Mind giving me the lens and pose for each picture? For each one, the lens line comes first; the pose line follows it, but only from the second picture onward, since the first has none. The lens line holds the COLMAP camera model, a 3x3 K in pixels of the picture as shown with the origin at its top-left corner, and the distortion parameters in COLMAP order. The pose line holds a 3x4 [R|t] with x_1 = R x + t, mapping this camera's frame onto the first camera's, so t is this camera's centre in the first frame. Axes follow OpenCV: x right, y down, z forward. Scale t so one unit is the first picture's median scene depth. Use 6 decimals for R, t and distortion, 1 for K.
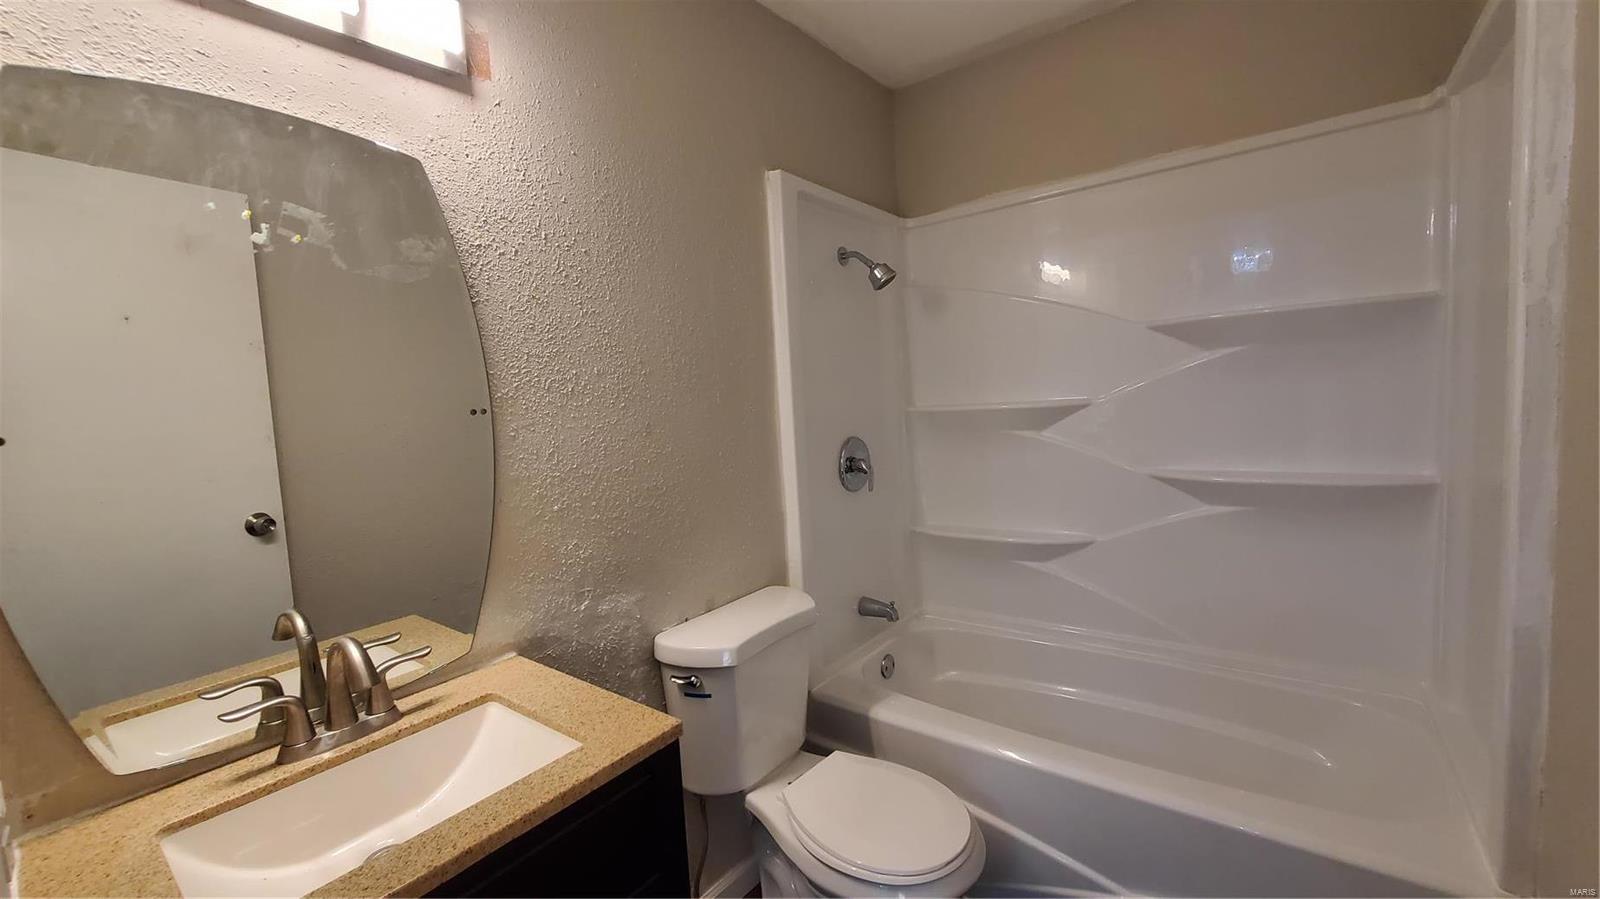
lens RADIAL K [[632.4, 0, 797.7], [0, 632.4, 447.4], [0, 0, 1]] dist [0.001812, -0.000317]
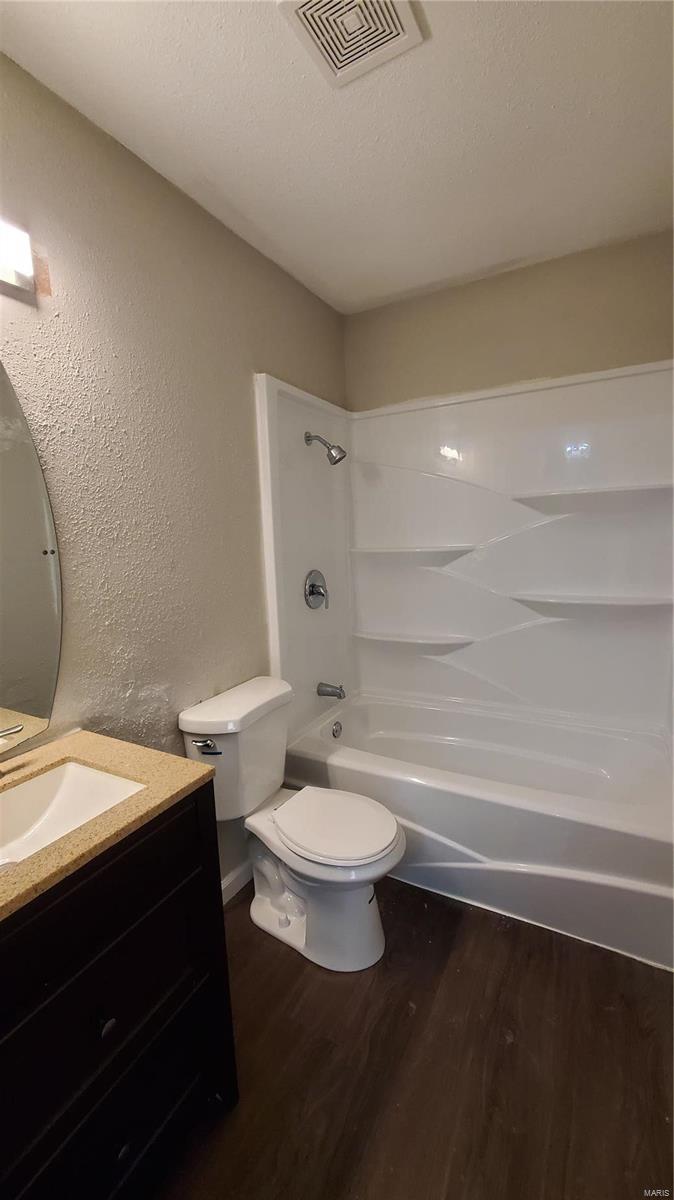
lens RADIAL K [[474.4, 0, 330.8], [0, 474.4, 603.2], [0, 0, 1]] dist [-0.000535, -0.000461]
pose [[0.988481, -0.001878, 0.151334, -0.055936], [-0.007500, 0.998087, 0.061369, -0.012302], [-0.151160, -0.061797, 0.986576, -0.073675]]
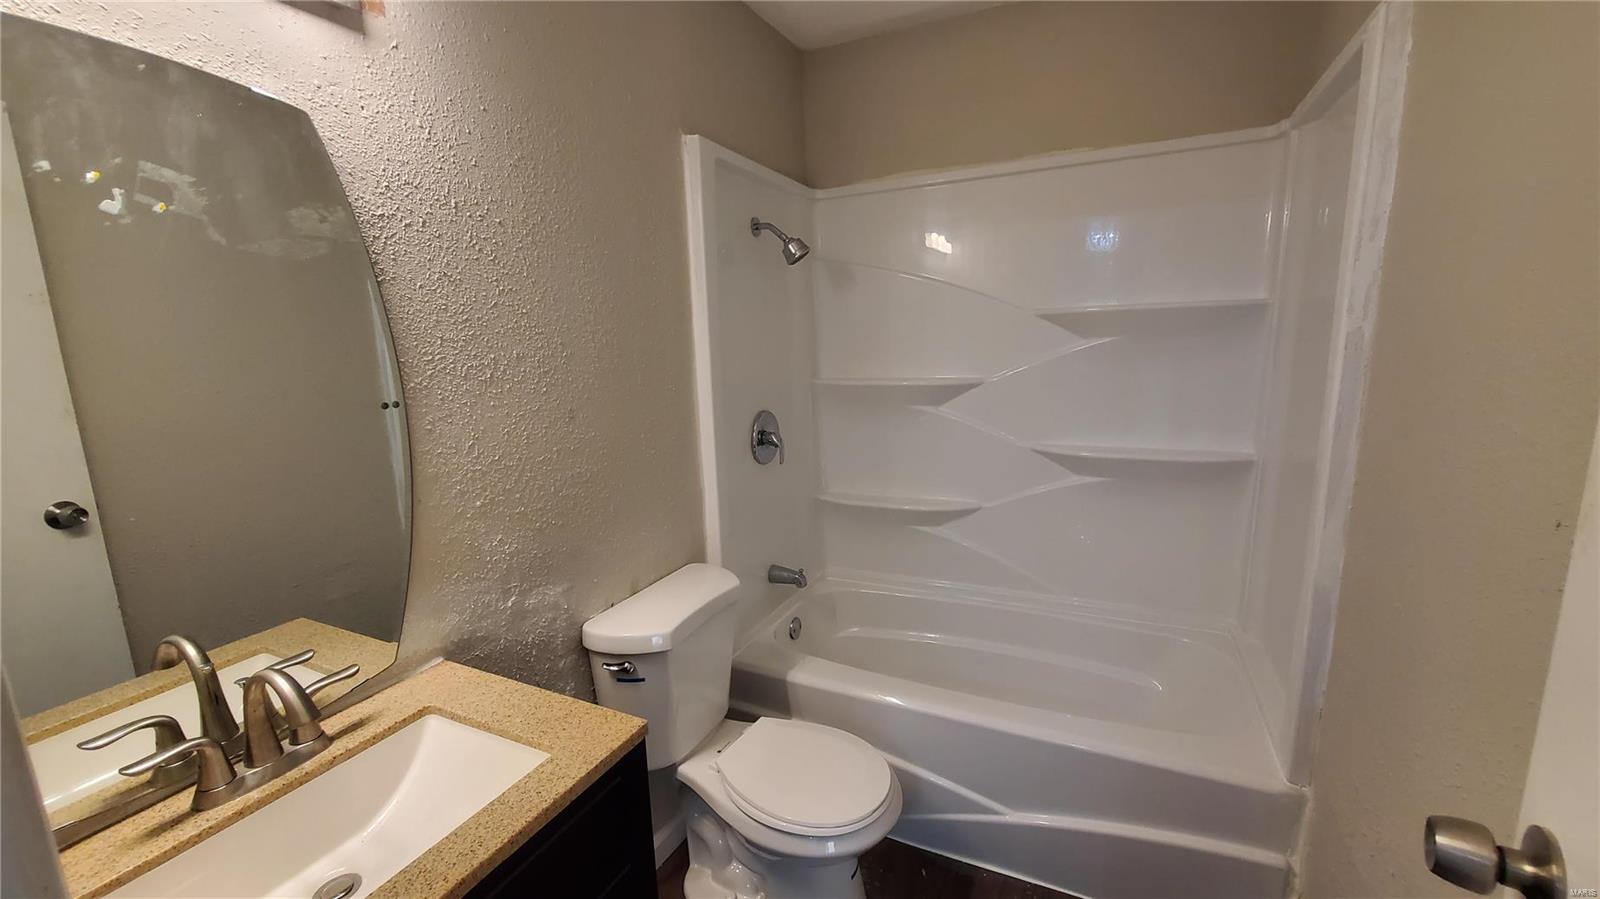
lens RADIAL K [[632.6, 0, 799.0], [0, 632.6, 457.2], [0, 0, 1]] dist [-0.000535, -0.000461]
pose [[0.979303, -0.011075, 0.202095, -0.098388], [-0.008235, 0.995494, 0.094461, -0.060788], [-0.202230, -0.094171, 0.974800, -0.003672]]
